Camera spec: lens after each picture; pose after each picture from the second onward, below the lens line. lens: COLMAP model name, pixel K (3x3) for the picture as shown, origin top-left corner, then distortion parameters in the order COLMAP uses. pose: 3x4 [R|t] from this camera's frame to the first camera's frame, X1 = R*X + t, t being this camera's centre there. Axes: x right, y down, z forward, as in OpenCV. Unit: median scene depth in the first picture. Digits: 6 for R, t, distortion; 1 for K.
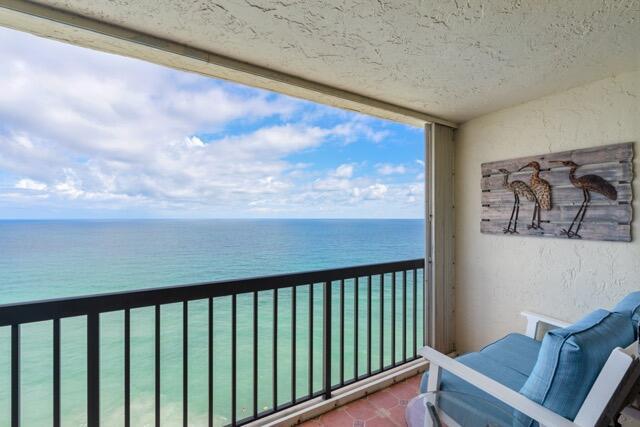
lens RADIAL K [[297.7, 0, 324.1], [0, 297.7, 212.3], [0, 0, 1]] dist [-0.003137, -0.000051]
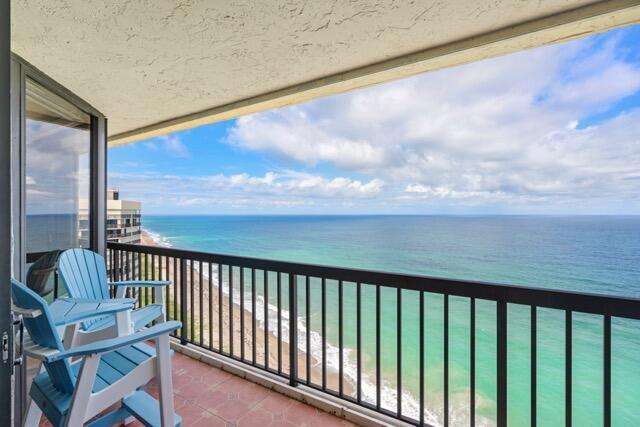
lens RADIAL K [[297.7, 0, 324.1], [0, 297.7, 212.3], [0, 0, 1]] dist [-0.003137, -0.000051]
pose [[0.444989, 0.000343, -0.895536, 0.436922], [0.012039, 0.999907, 0.006365, 0.005411], [0.895455, -0.013614, 0.444944, 0.281861]]
